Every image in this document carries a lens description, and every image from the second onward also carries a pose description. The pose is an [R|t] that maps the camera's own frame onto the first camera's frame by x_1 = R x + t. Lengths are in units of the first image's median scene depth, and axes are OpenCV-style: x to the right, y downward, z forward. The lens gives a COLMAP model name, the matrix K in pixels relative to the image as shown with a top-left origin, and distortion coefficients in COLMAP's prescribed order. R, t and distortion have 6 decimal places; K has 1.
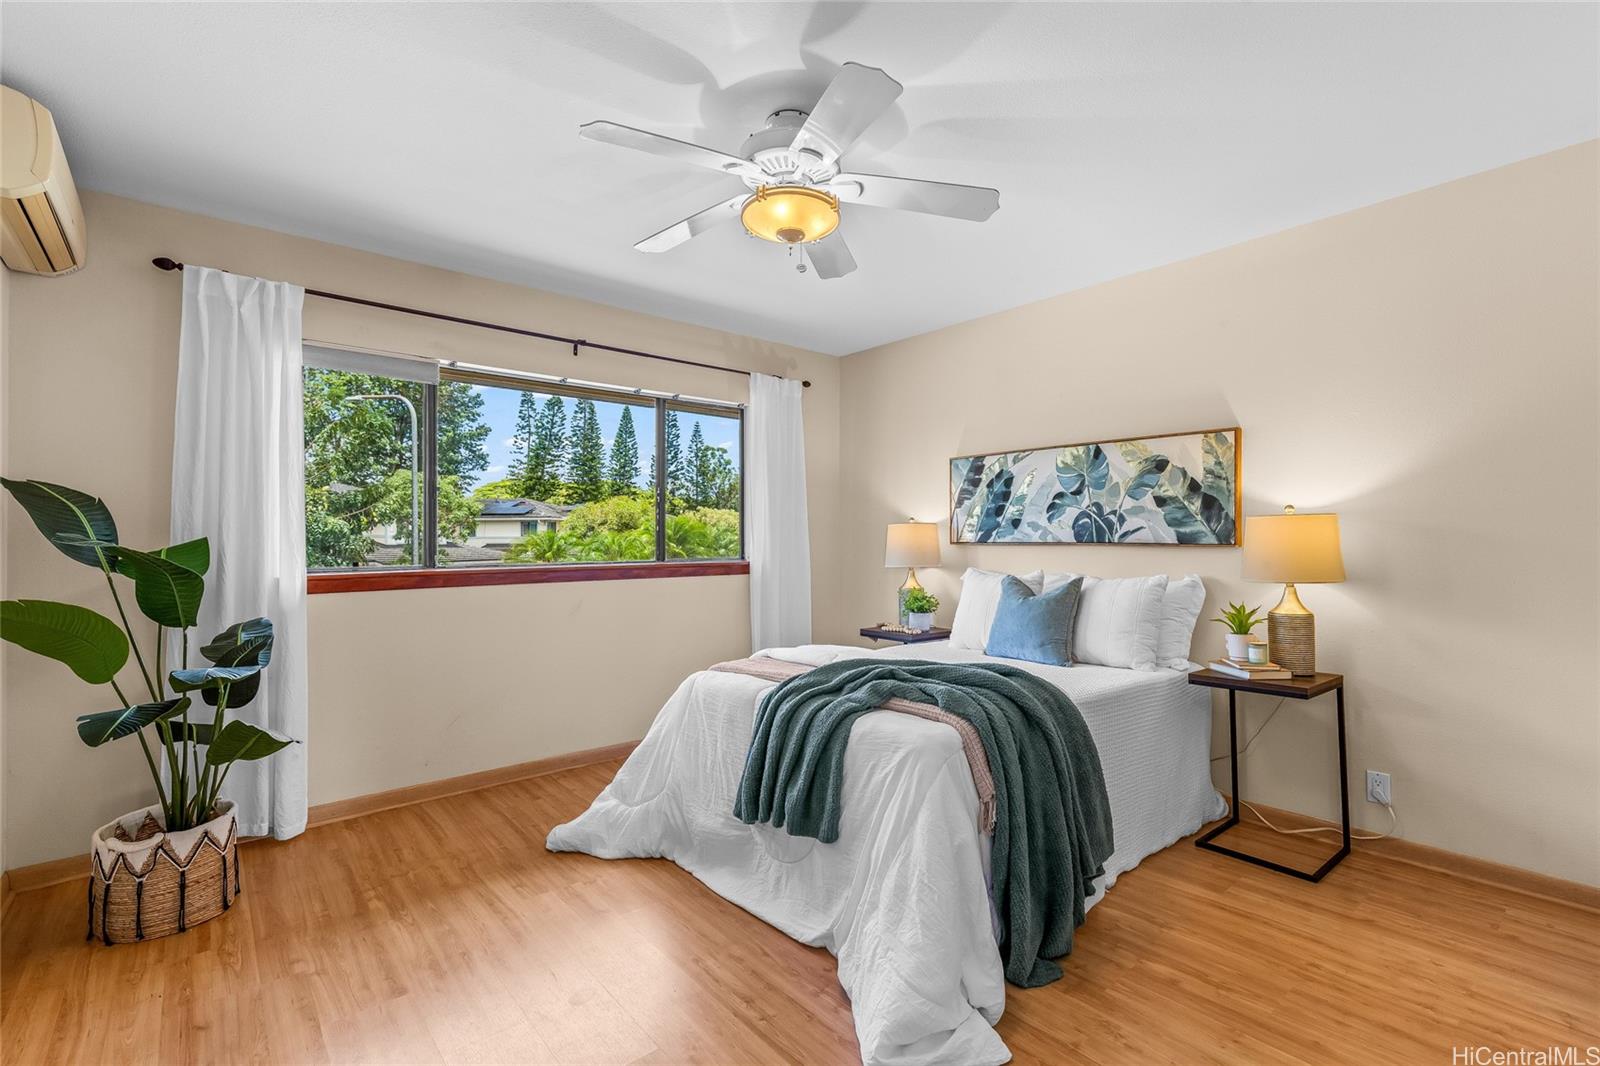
lens RADIAL K [[714.2, 0, 806.7], [0, 714.2, 534.4], [0, 0, 1]] dist [0.002681, 0.000329]
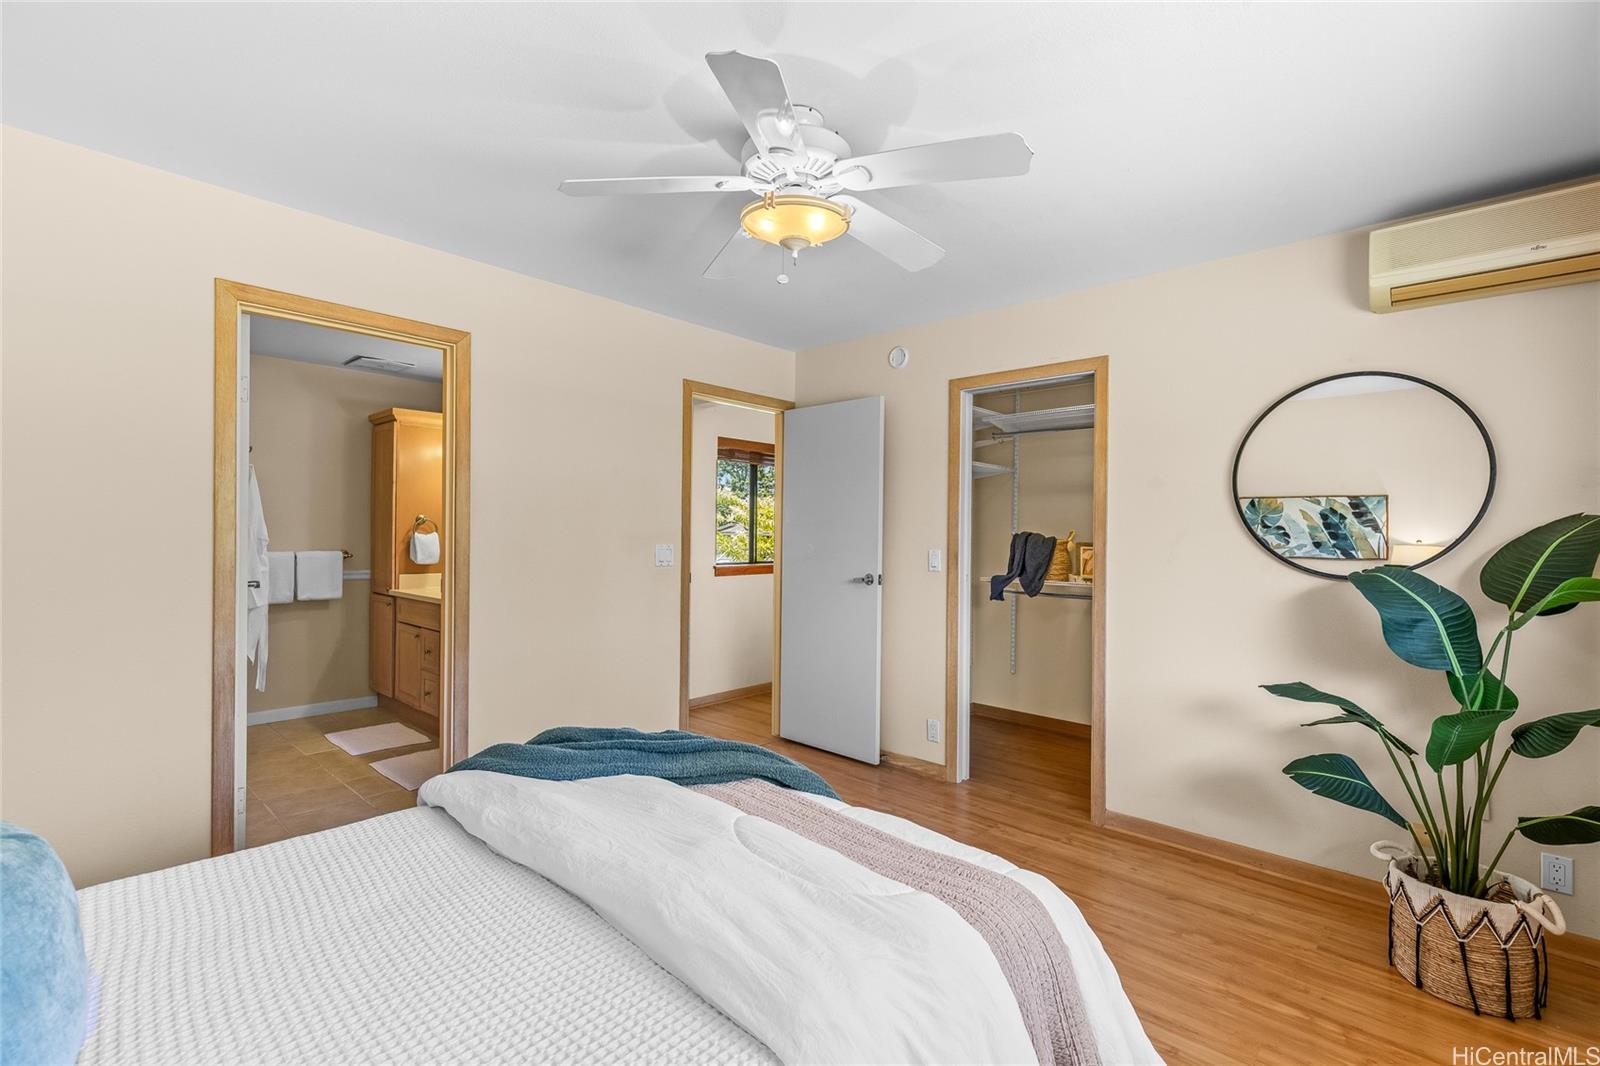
lens RADIAL K [[714.2, 0, 806.7], [0, 714.2, 534.4], [0, 0, 1]] dist [0.002681, 0.000329]
pose [[-0.991075, -0.008247, -0.133052, 0.073704], [-0.006966, 0.999925, -0.010088, -0.029061], [0.133125, -0.009071, -0.991058, 1.737114]]
